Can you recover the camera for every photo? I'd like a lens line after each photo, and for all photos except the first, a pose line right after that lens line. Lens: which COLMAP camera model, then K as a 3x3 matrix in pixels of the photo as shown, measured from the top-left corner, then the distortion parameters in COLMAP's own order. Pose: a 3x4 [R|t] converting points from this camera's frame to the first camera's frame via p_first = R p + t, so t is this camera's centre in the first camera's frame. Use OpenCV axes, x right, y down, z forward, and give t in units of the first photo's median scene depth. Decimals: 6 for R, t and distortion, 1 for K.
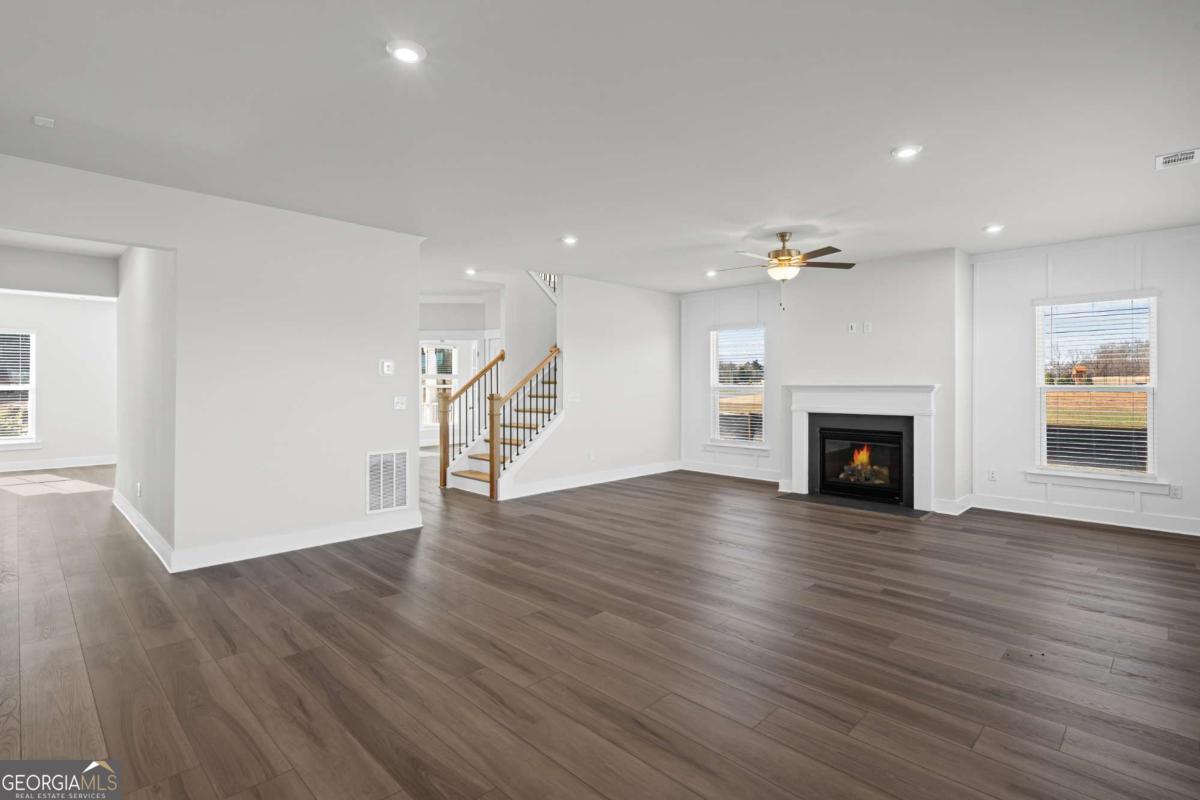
lens RADIAL K [[572.0, 0, 600.4], [0, 572.0, 387.3], [0, 0, 1]] dist [0.000517, 0.001800]
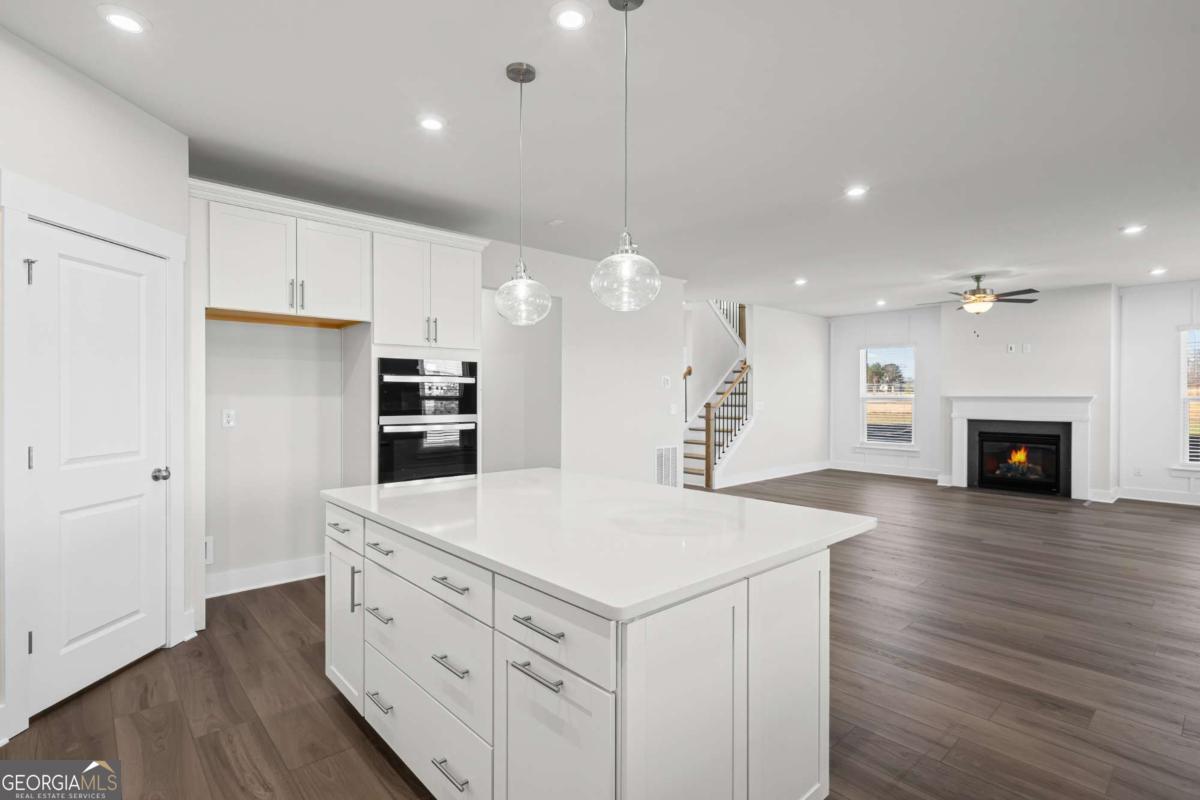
lens RADIAL K [[572.0, 0, 597.7], [0, 572.0, 401.5], [0, 0, 1]] dist [0.000517, 0.001800]
pose [[0.999067, 0.001564, -0.043169, -0.380674], [-0.001241, 0.999971, 0.007530, -0.001076], [0.043179, -0.007469, 0.999039, -0.242512]]
